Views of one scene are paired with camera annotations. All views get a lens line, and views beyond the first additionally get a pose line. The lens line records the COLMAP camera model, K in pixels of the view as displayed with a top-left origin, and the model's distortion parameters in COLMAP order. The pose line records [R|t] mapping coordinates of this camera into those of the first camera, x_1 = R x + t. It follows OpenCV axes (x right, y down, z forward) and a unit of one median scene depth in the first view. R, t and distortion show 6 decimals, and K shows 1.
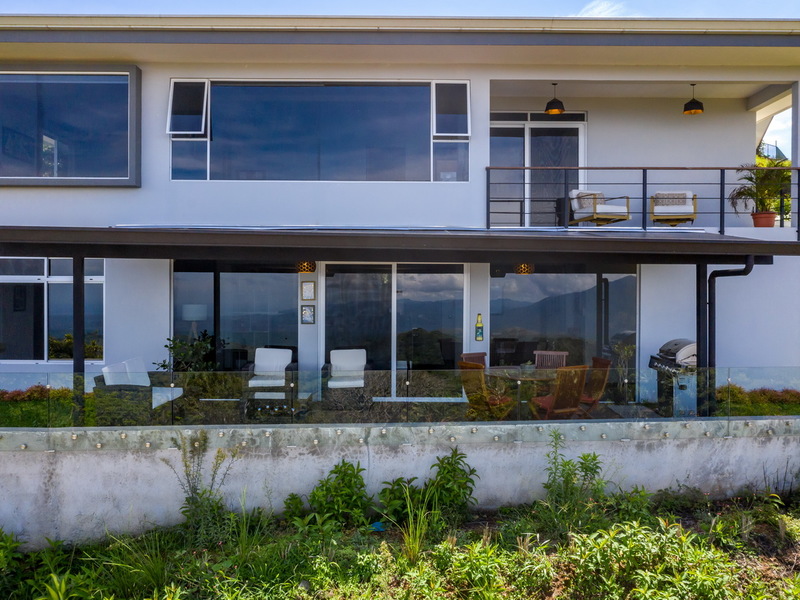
lens RADIAL K [[716.6, 0, 400.0], [0, 716.6, 300.0], [0, 0, 1]] dist [-0.002830, 0.000207]
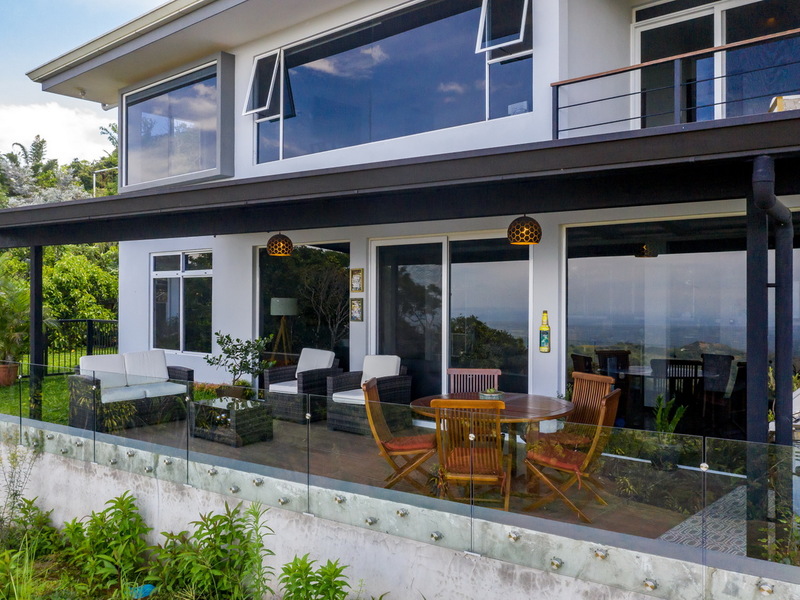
lens RADIAL K [[716.6, 0, 400.0], [0, 716.6, 300.0], [0, 0, 1]] dist [-0.002830, 0.000207]
pose [[0.744700, 0.001188, -0.667399, 0.452212], [-0.007968, 0.999943, -0.007112, 0.015131], [0.667352, 0.010614, 0.744667, 0.433520]]
